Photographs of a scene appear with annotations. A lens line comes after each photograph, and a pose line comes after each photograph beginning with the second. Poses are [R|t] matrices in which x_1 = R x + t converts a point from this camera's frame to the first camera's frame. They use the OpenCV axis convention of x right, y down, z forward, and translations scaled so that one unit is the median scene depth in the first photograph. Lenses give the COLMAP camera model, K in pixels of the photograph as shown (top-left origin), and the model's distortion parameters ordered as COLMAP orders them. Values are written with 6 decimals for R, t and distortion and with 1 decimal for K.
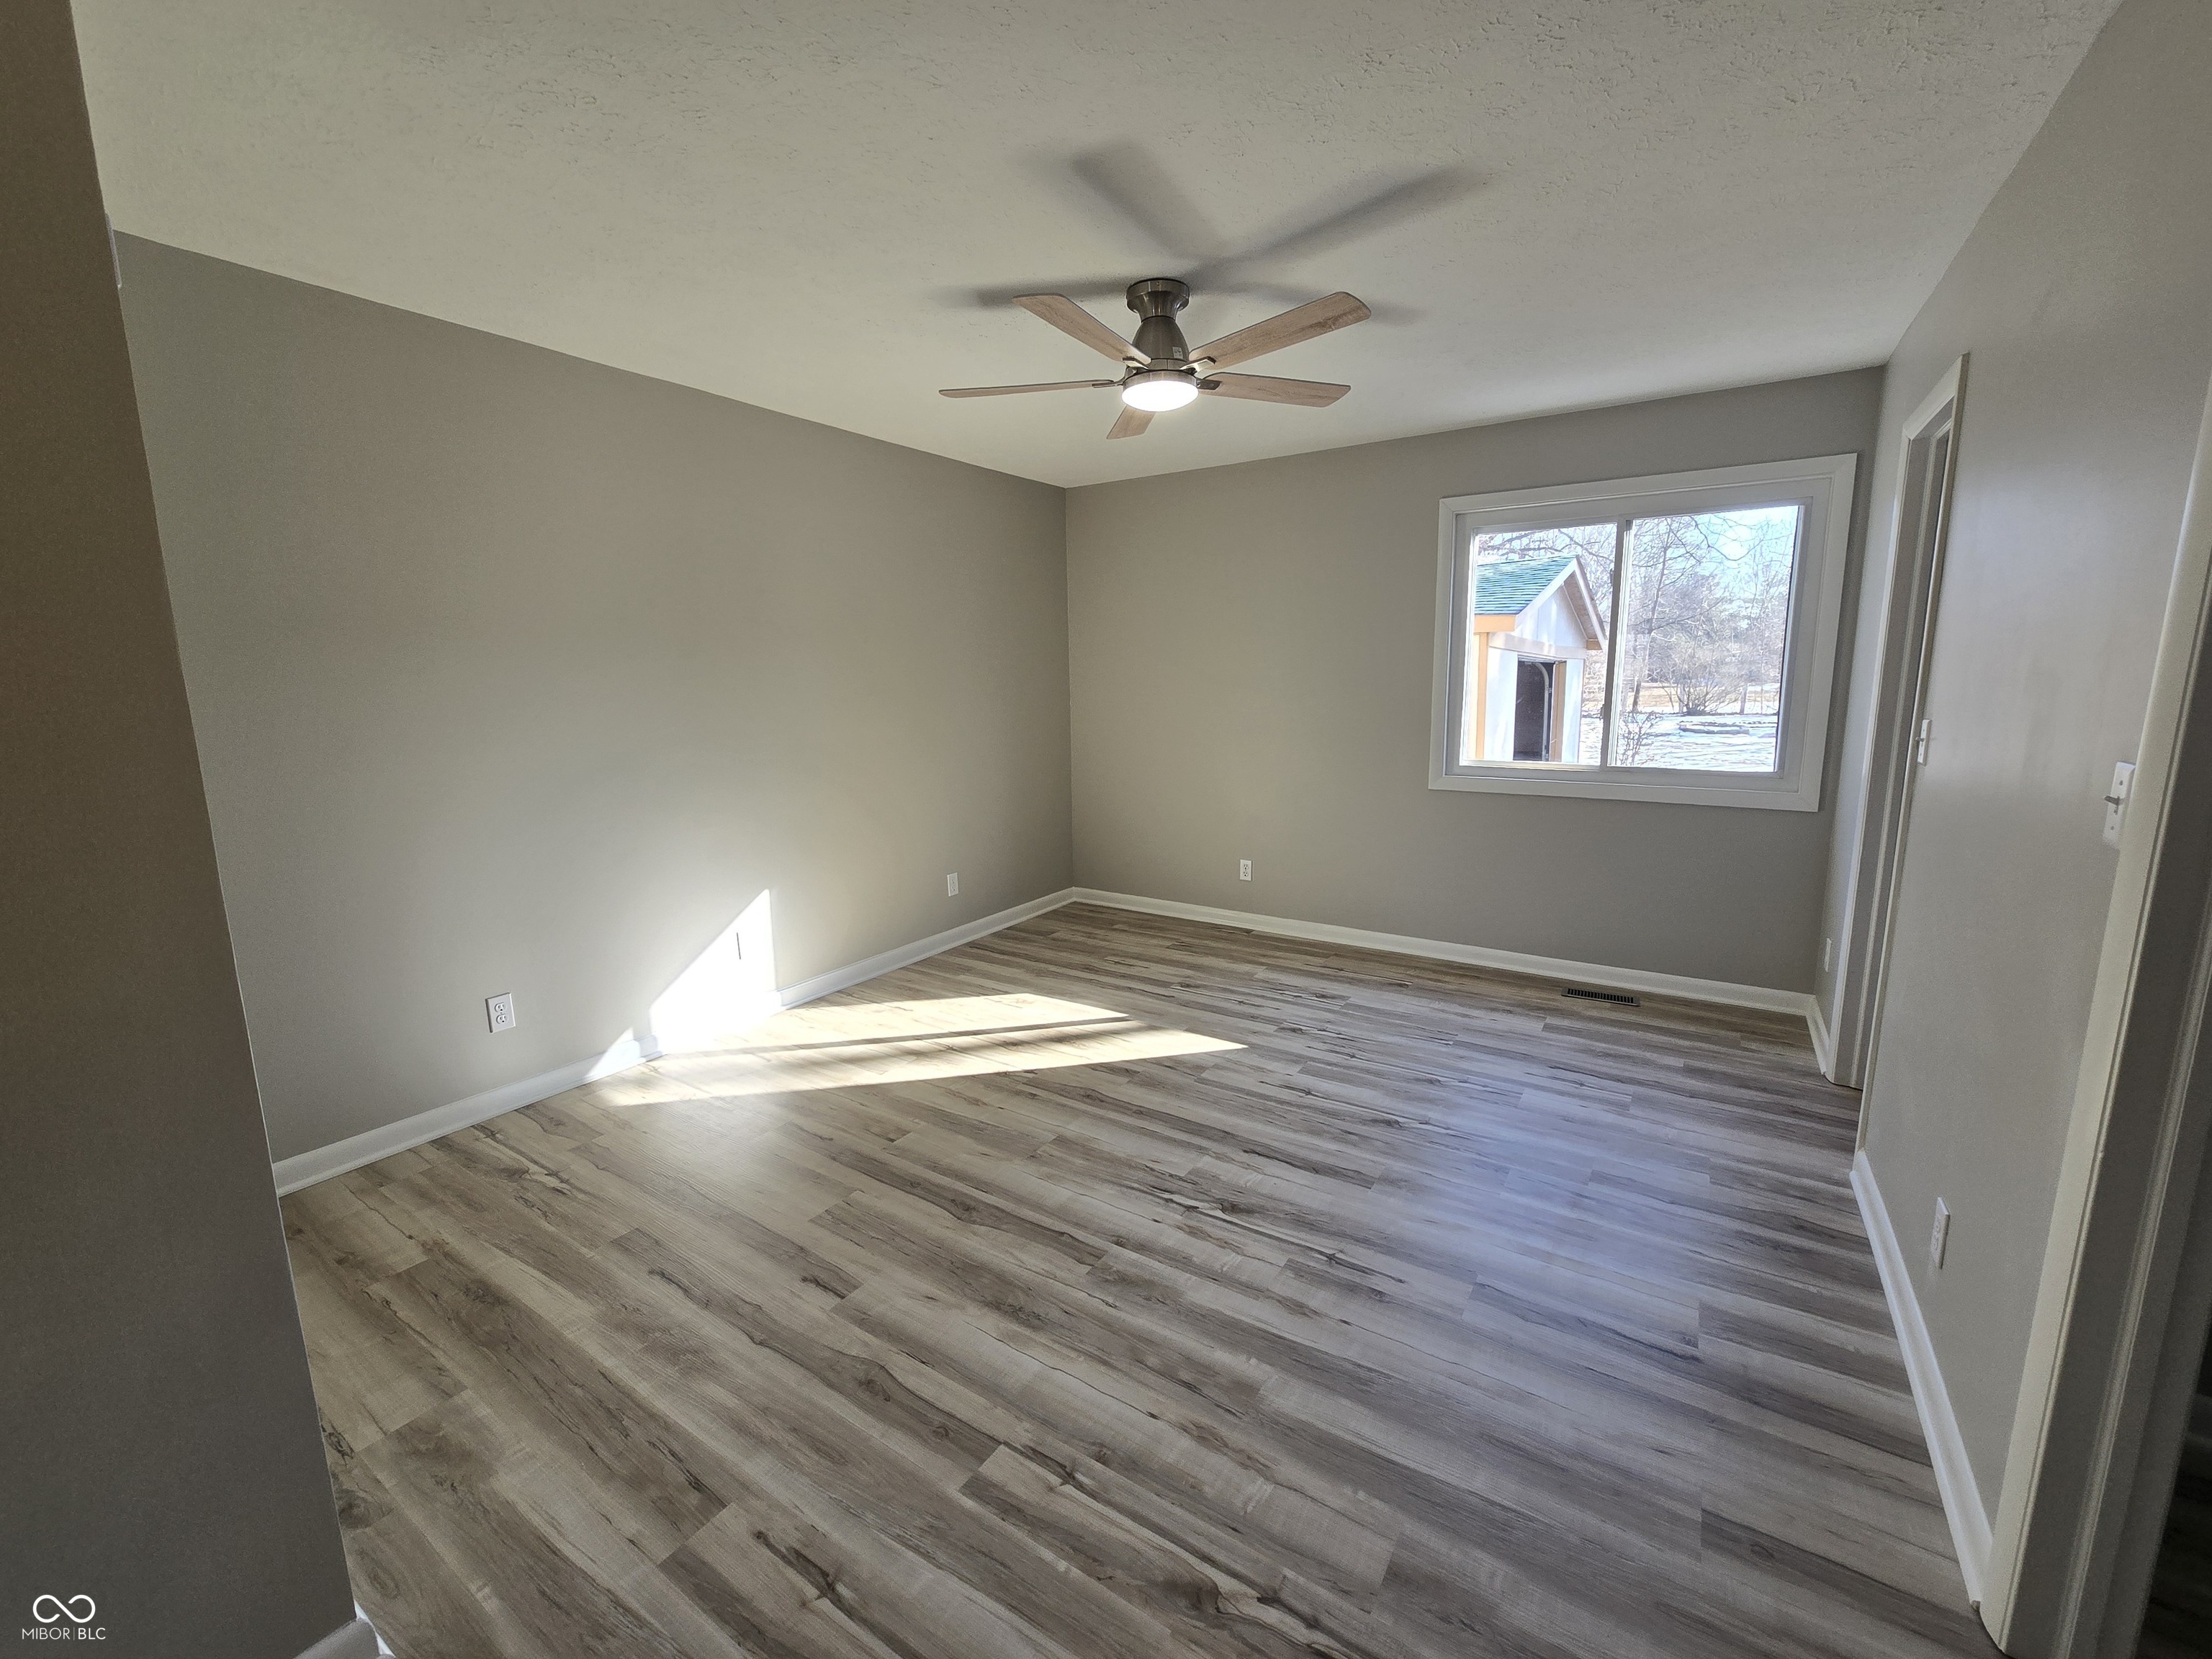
lens RADIAL K [[904.2, 0, 1104.3], [0, 904.2, 825.0], [0, 0, 1]] dist [-0.008811, 0.003041]
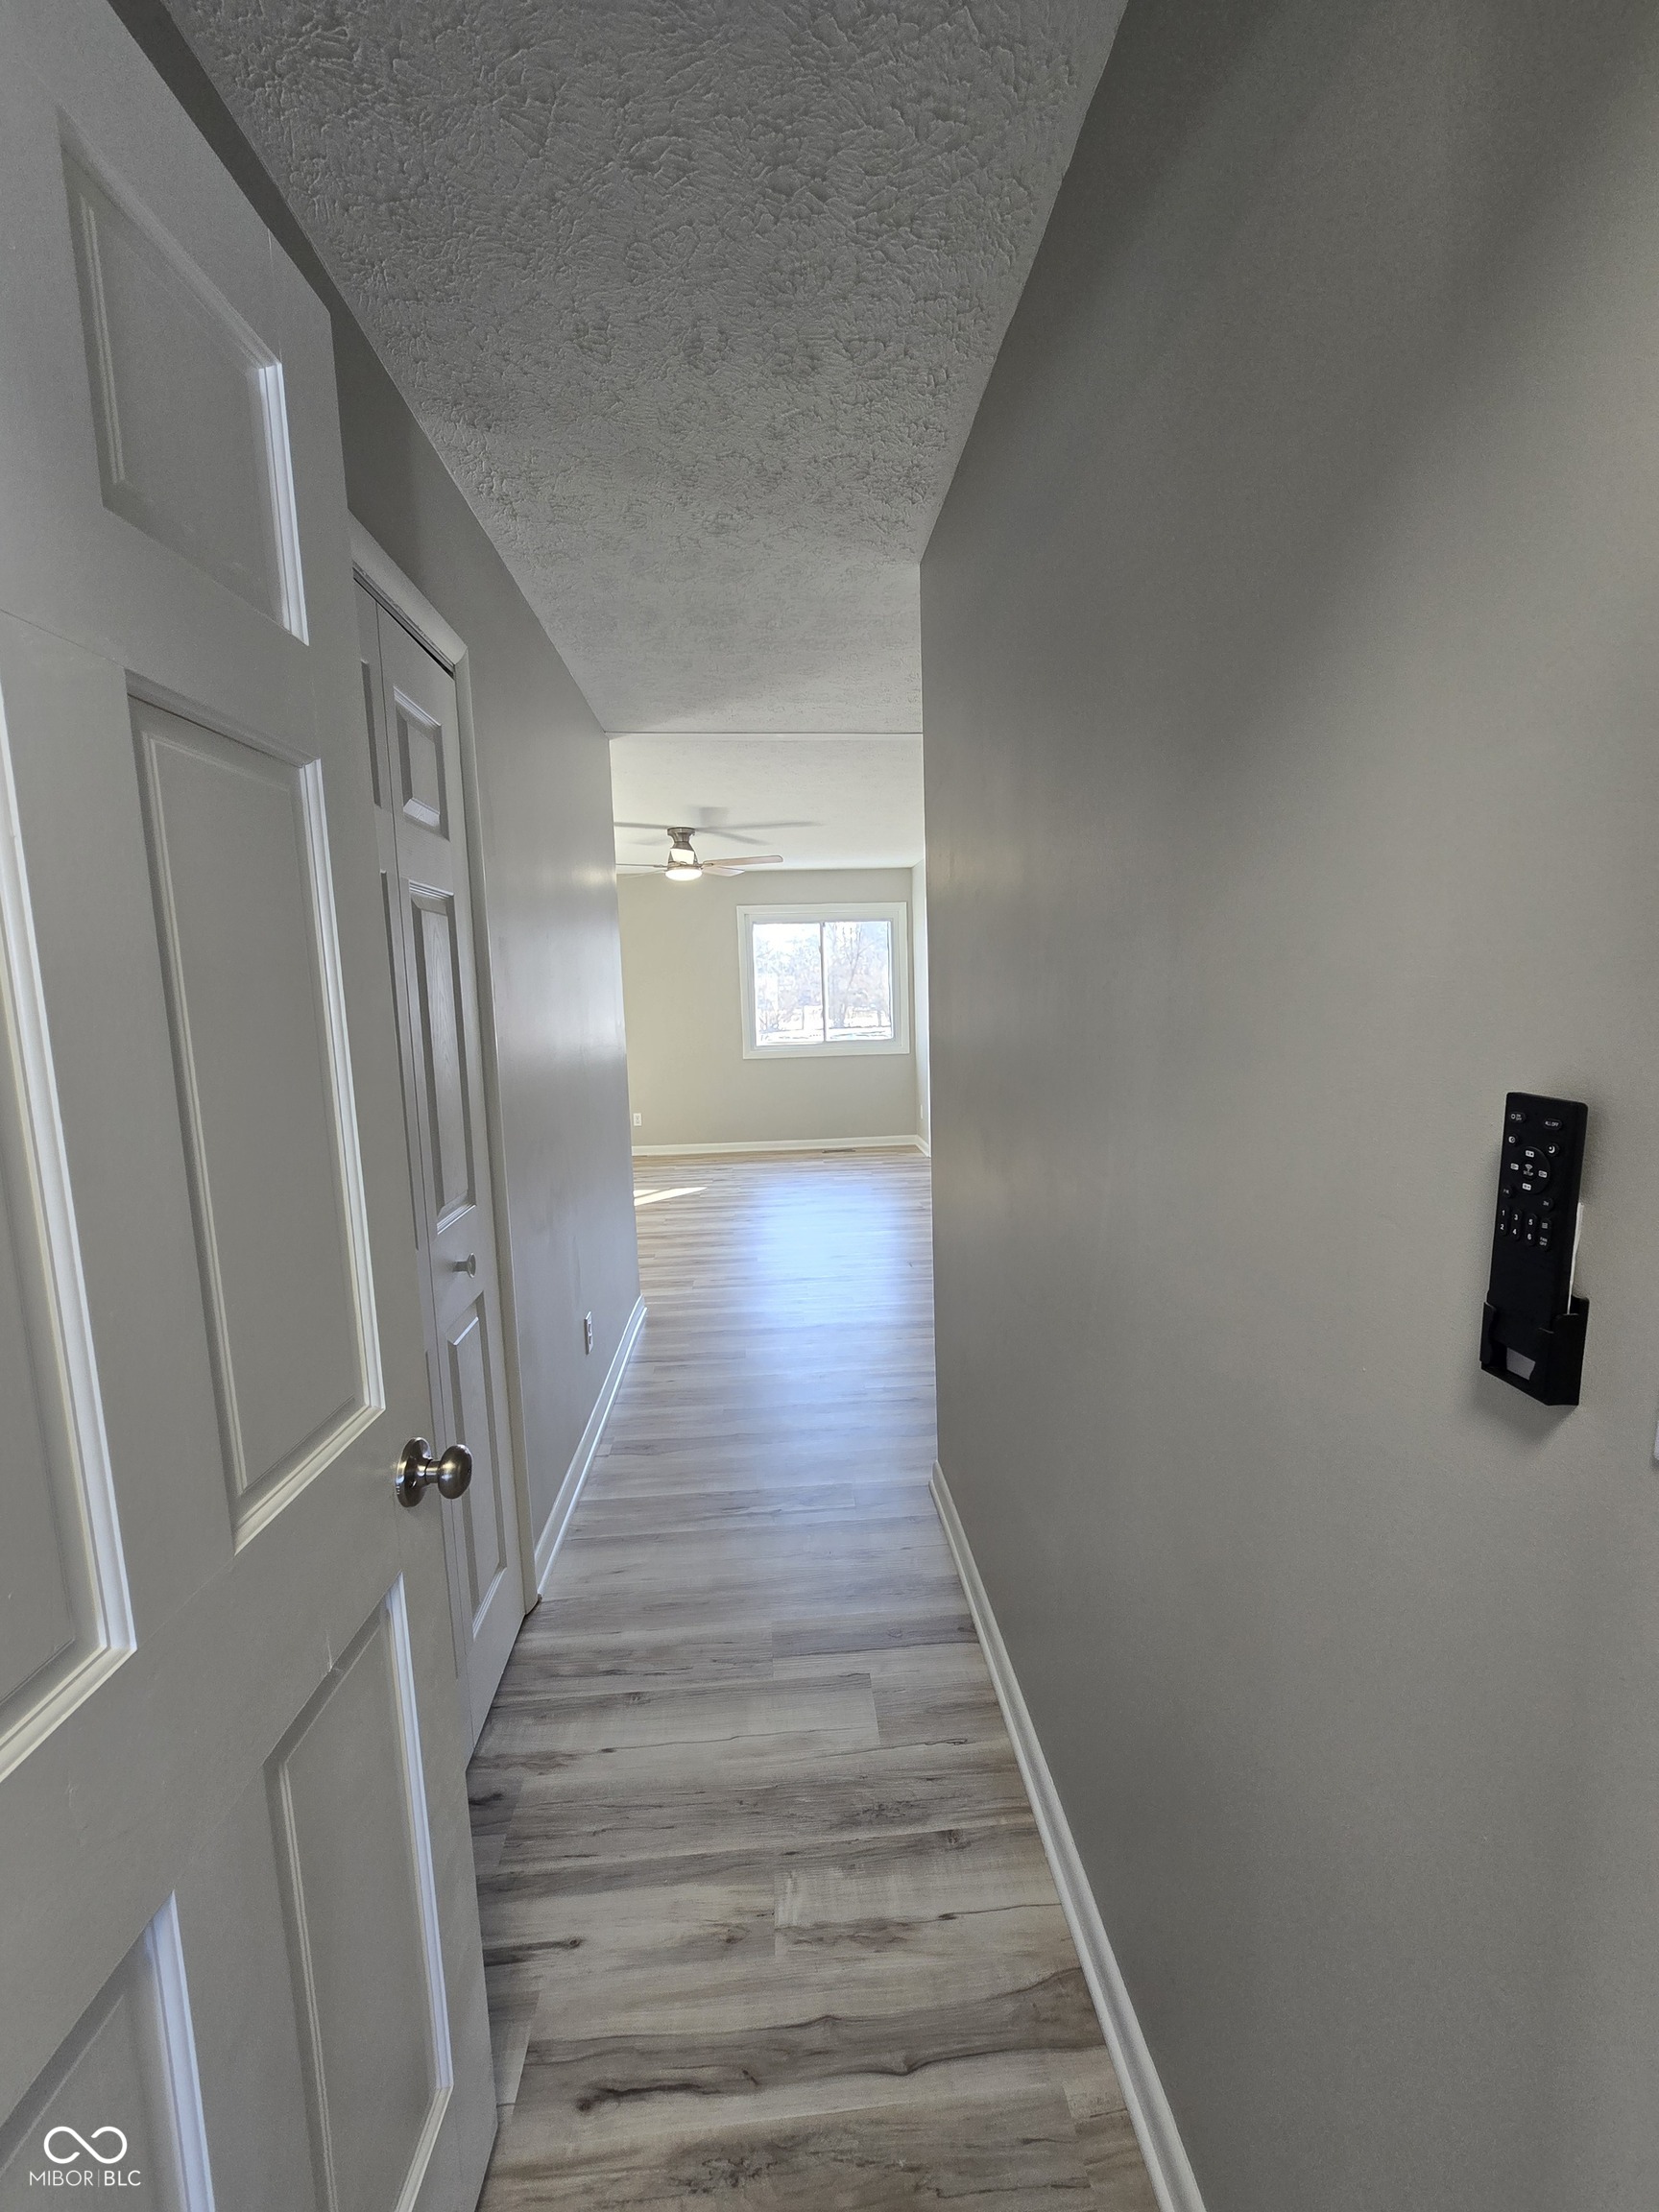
lens RADIAL K [[904.2, 0, 828.5], [0, 904.2, 1108.4], [0, 0, 1]] dist [-0.008811, 0.003041]
pose [[0.795395, -0.088761, 0.599557, -1.008554], [0.119844, 0.992720, -0.012023, 0.168083], [-0.594125, 0.081417, 0.800241, -0.934416]]
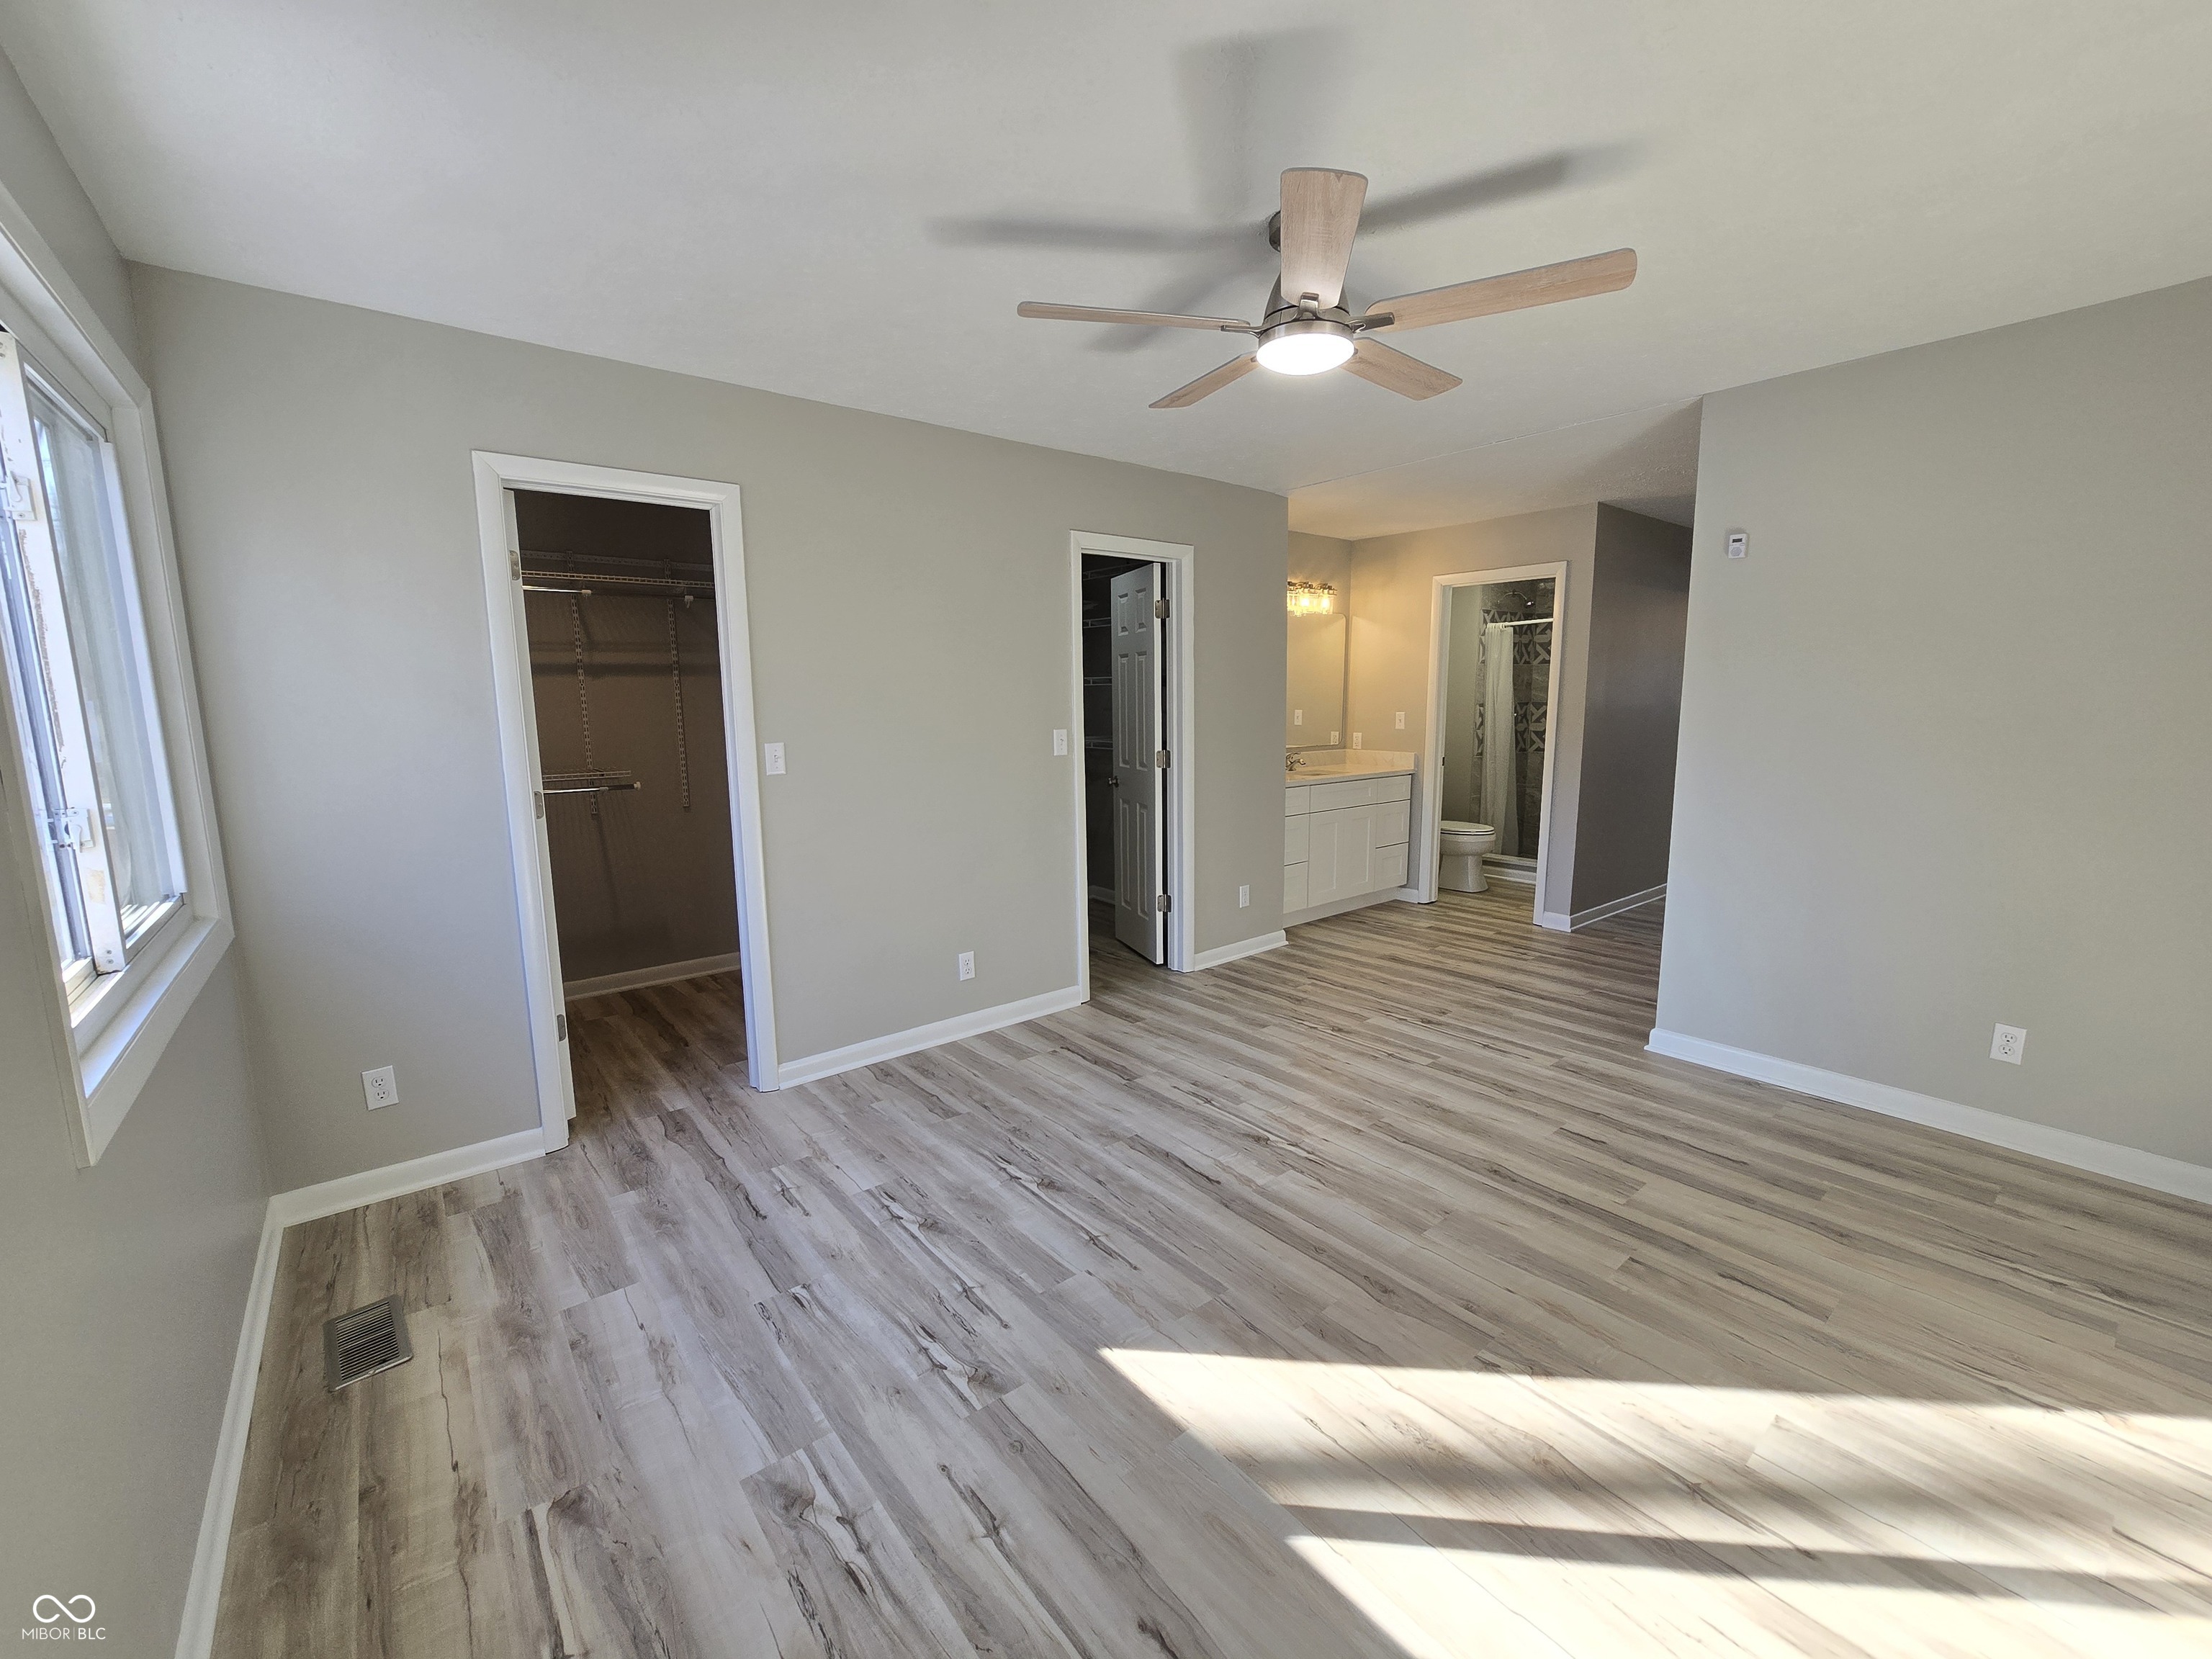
lens RADIAL K [[904.2, 0, 1106.5], [0, 904.2, 825.2], [0, 0, 1]] dist [-0.008811, 0.003041]
pose [[-0.954677, -0.019344, 0.297015, -0.012641], [0.072505, 0.952712, 0.295097, -0.311626], [-0.288678, 0.303257, -0.908130, 1.804711]]
